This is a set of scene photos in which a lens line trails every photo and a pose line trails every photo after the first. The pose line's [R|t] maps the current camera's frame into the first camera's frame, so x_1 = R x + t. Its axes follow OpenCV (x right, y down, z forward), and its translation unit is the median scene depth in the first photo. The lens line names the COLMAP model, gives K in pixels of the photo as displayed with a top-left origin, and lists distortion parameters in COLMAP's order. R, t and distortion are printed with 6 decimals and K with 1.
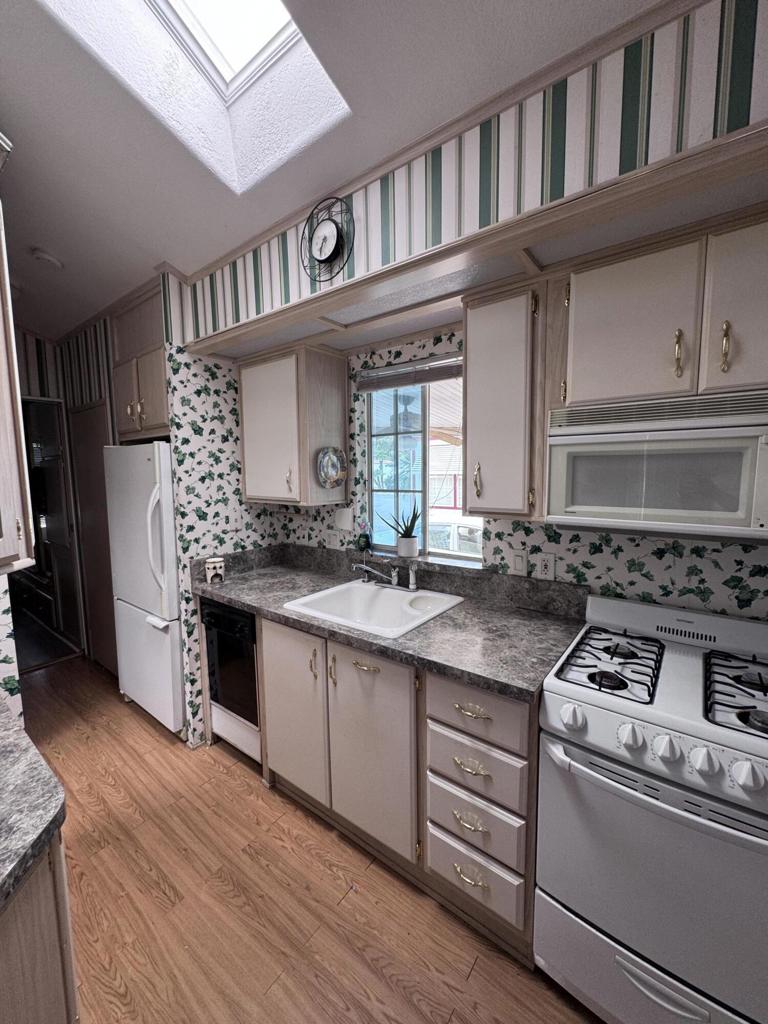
lens RADIAL K [[409.4, 0, 384.7], [0, 409.4, 512.5], [0, 0, 1]] dist [-0.002896, 0.000997]
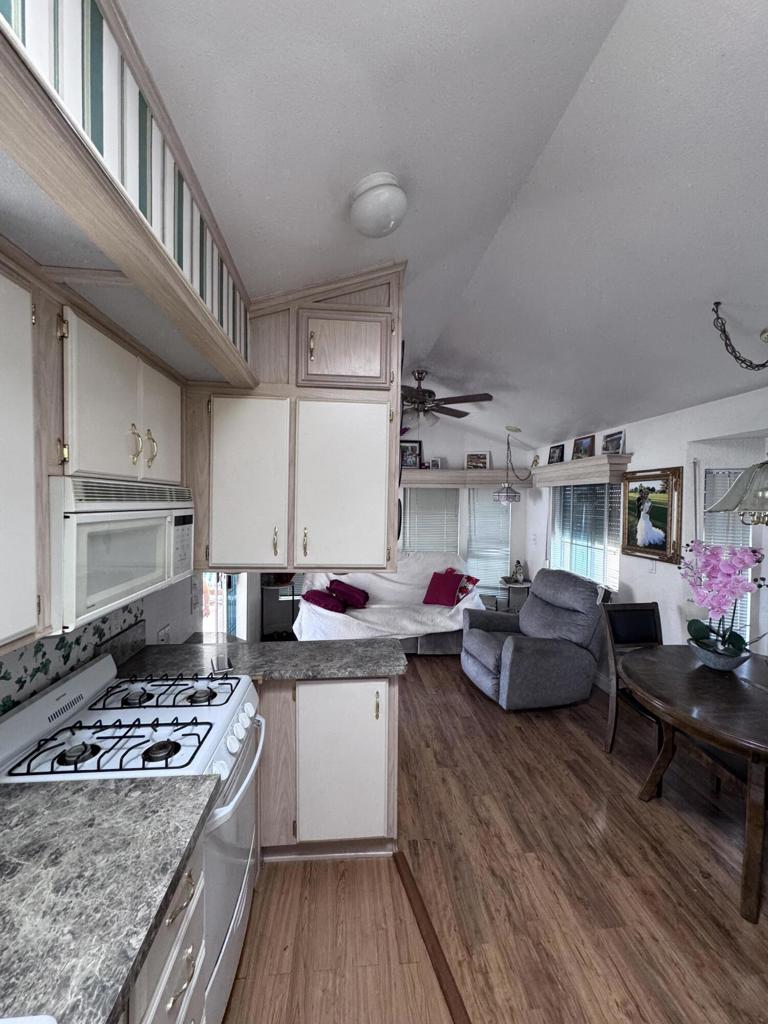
lens RADIAL K [[409.4, 0, 384.7], [0, 409.4, 512.5], [0, 0, 1]] dist [-0.002896, 0.000997]
pose [[-0.678038, -0.018348, 0.734798, -0.320515], [0.070554, 0.993448, 0.089911, -0.131481], [-0.731633, 0.112806, -0.672301, 0.668957]]
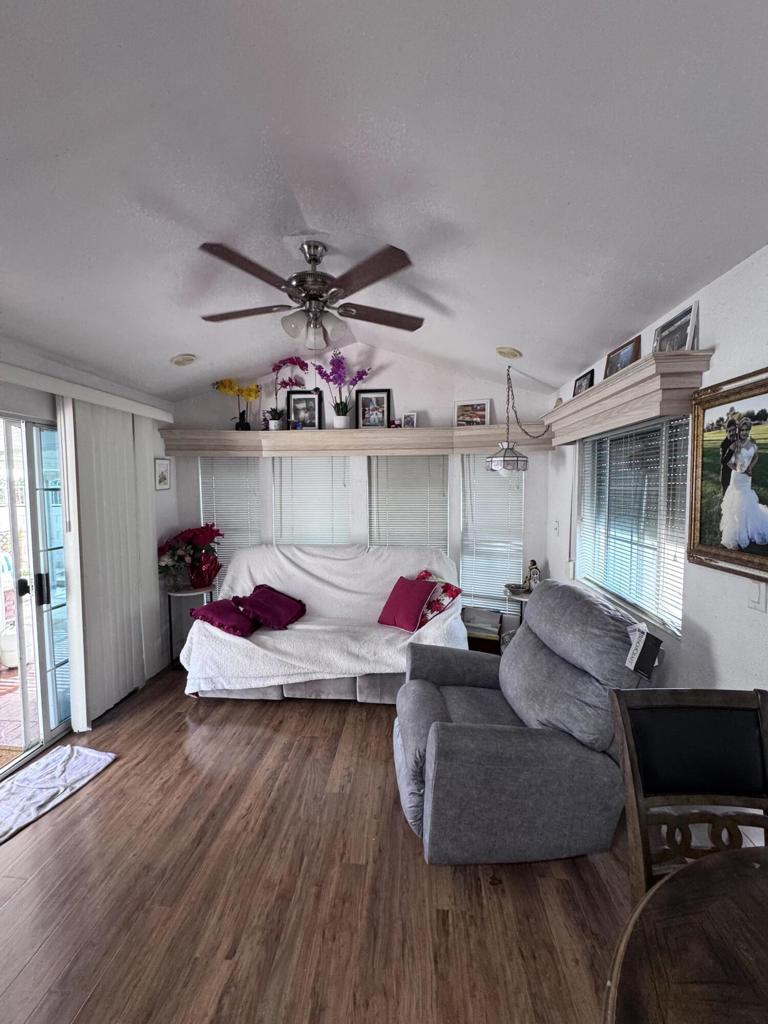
lens RADIAL K [[409.4, 0, 384.7], [0, 409.4, 512.5], [0, 0, 1]] dist [-0.002896, 0.000997]
pose [[-0.543432, -0.037947, 0.838595, -0.114600], [0.099595, 0.989008, 0.109293, 0.002528], [-0.833524, 0.142913, -0.533679, -0.174645]]
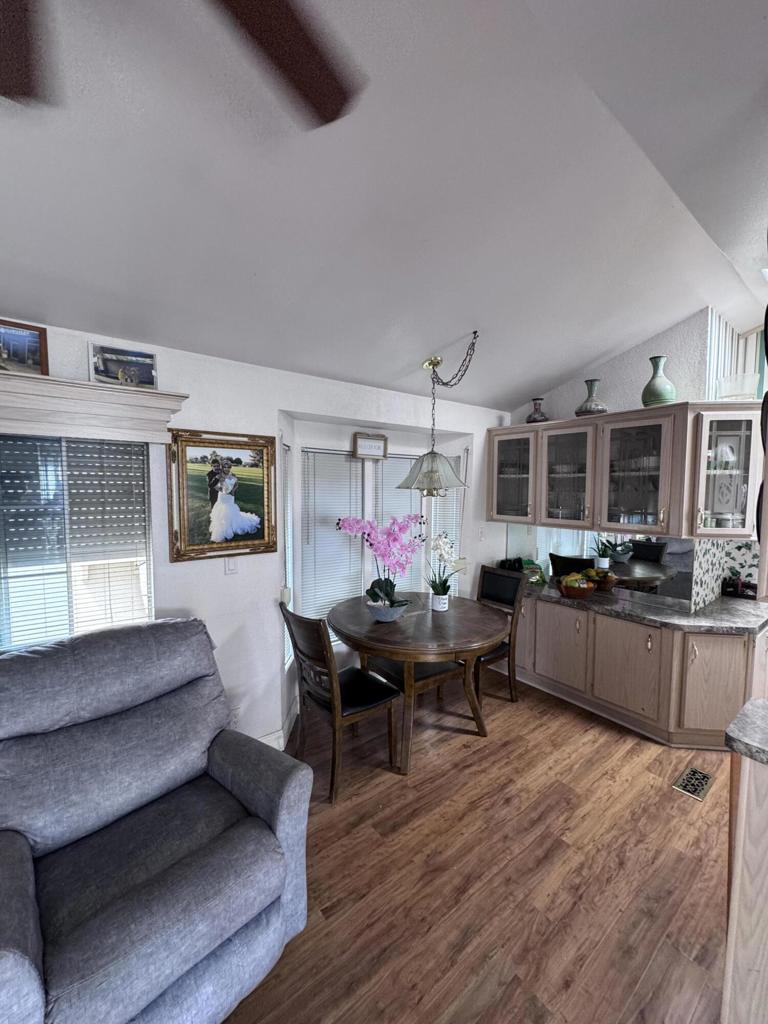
lens RADIAL K [[409.4, 0, 384.7], [0, 409.4, 512.5], [0, 0, 1]] dist [-0.002896, 0.000997]
pose [[-0.253037, 0.074079, -0.964616, 1.017973], [-0.104408, 0.989150, 0.103351, -0.035227], [0.961806, 0.126865, -0.242557, -0.343322]]
